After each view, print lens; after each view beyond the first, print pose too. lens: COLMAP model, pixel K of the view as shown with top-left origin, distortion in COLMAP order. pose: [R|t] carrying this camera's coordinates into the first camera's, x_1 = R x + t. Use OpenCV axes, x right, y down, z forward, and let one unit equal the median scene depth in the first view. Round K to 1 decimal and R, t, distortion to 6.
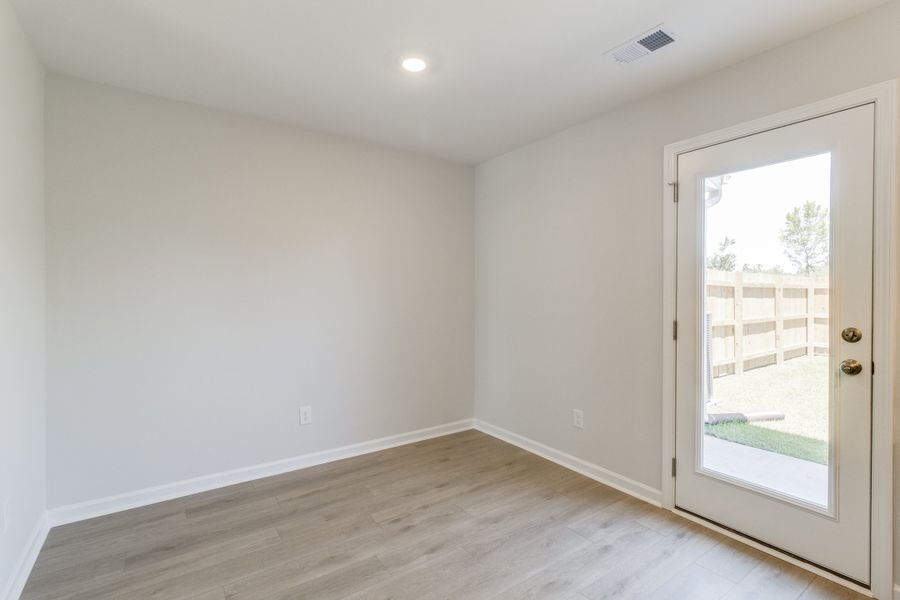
lens RADIAL K [[417.7, 0, 451.2], [0, 417.7, 299.9], [0, 0, 1]] dist [0.001240, 0.000558]
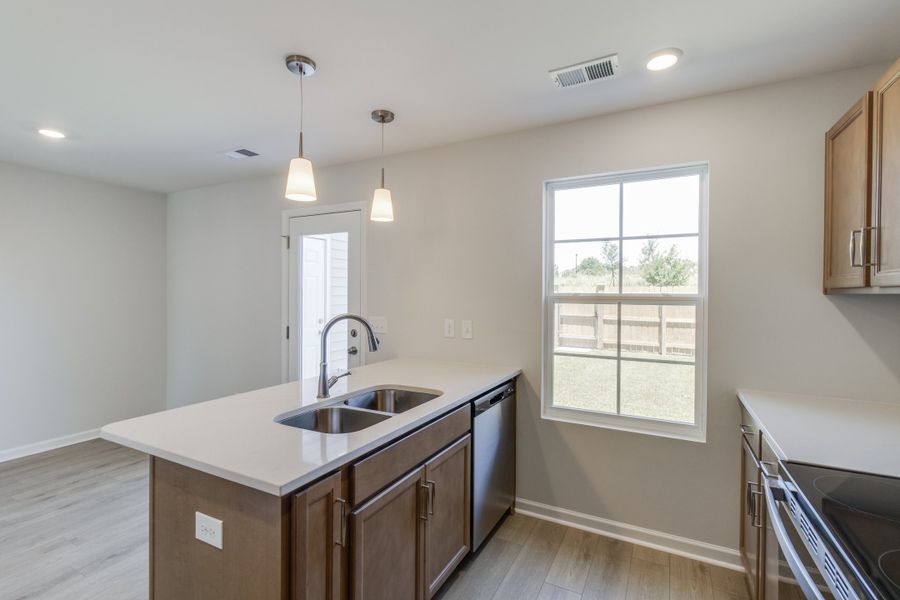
lens RADIAL K [[414.0, 0, 450.0], [0, 414.0, 300.0], [0, 0, 1]] dist [0.001189, 0.000817]
pose [[0.886741, -0.006680, 0.462217, 0.365997], [0.004388, 0.999972, 0.006032, -0.054008], [-0.462245, -0.003321, 0.886746, -0.626677]]
